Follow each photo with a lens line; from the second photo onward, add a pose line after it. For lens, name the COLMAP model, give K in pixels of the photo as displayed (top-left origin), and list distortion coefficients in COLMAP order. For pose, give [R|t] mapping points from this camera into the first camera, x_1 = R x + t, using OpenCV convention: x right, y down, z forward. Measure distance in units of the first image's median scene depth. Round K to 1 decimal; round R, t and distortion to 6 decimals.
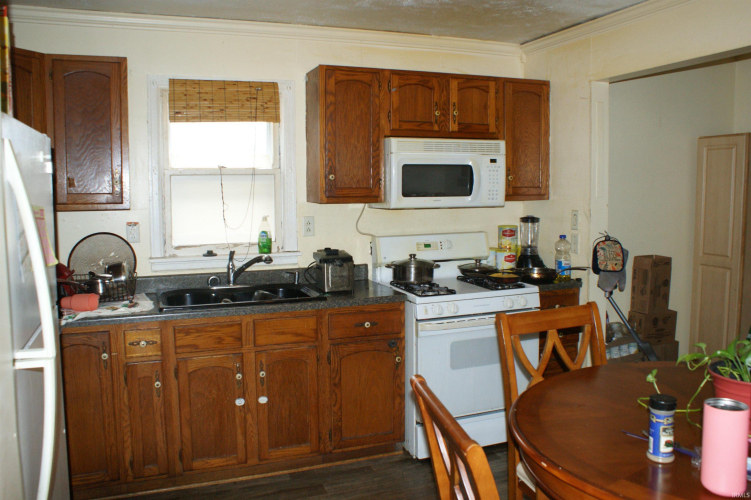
lens RADIAL K [[628.2, 0, 372.8], [0, 628.2, 240.7], [0, 0, 1]] dist [-0.141008, 0.113148]
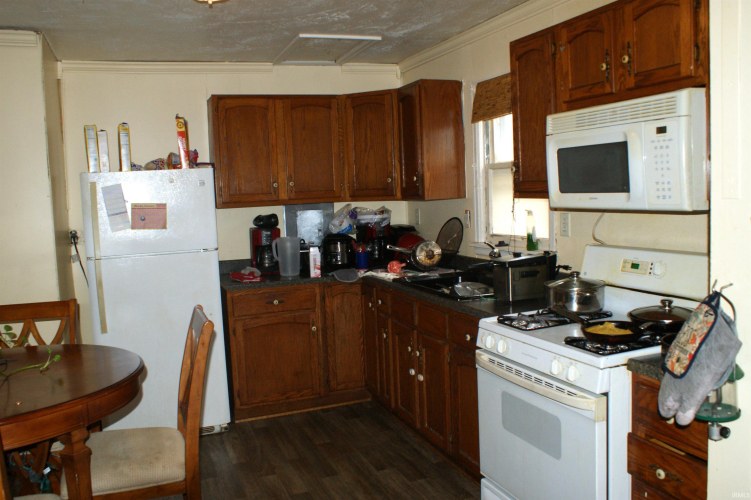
lens RADIAL K [[628.2, 0, 372.8], [0, 628.2, 240.7], [0, 0, 1]] dist [-0.141008, 0.113148]
pose [[0.015540, 0.090724, -0.995755, 0.764062], [-0.042034, 0.995054, 0.090004, -0.068691], [0.998995, 0.040456, 0.019276, 0.749813]]
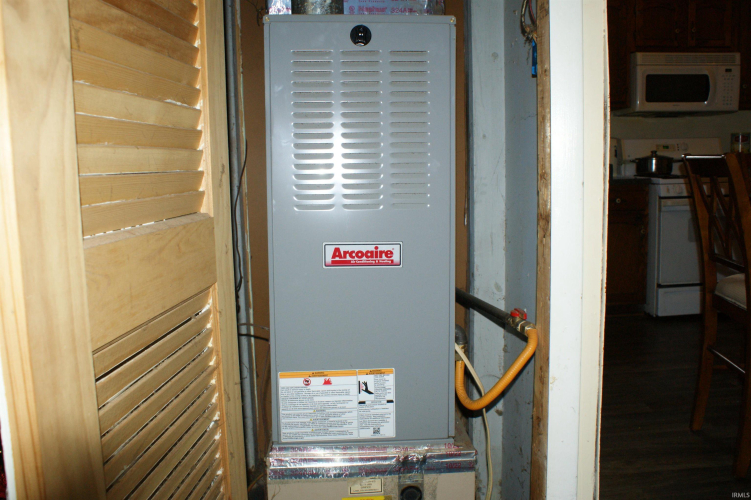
lens RADIAL K [[628.2, 0, 372.8], [0, 628.2, 240.7], [0, 0, 1]] dist [-0.141008, 0.113148]
pose [[0.950417, 0.018392, -0.310435, -0.080504], [-0.009319, 0.999486, 0.030684, 0.161300], [0.310839, -0.026270, 0.950099, -0.274456]]
